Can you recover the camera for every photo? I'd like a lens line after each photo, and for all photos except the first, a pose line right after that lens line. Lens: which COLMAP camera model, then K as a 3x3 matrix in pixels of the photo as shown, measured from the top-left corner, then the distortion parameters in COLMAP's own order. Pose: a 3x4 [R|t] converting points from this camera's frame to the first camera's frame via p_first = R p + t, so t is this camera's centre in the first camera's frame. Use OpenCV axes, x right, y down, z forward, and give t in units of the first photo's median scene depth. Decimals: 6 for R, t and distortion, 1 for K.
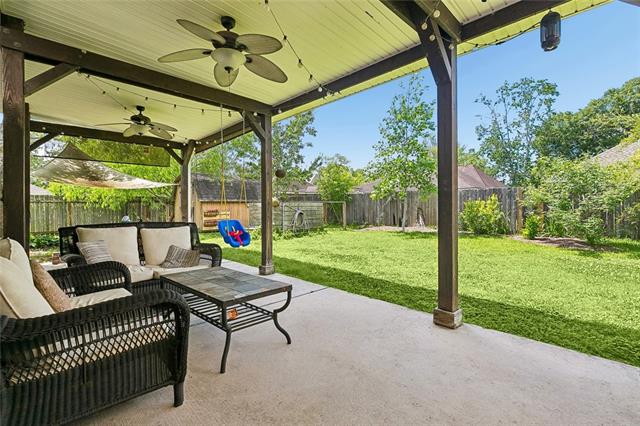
lens RADIAL K [[291.5, 0, 319.4], [0, 291.5, 209.1], [0, 0, 1]] dist [-0.001437, -0.000124]
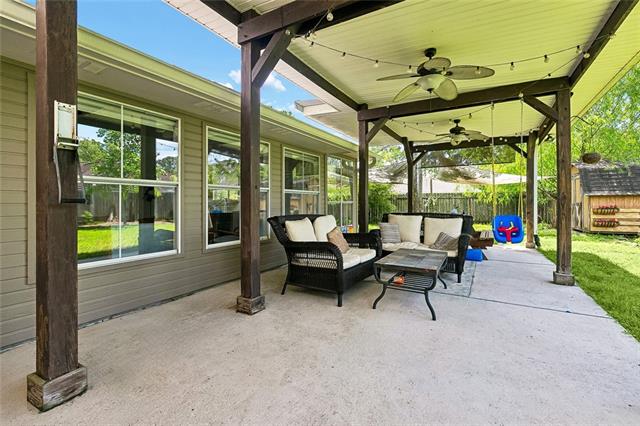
lens RADIAL K [[291.5, 0, 321.0], [0, 291.5, 209.9], [0, 0, 1]] dist [-0.001437, -0.000124]
pose [[0.262738, 0.028895, -0.964434, 0.431312], [-0.009956, 0.999579, 0.027236, -0.001132], [0.964816, 0.002446, 0.262916, 0.129362]]
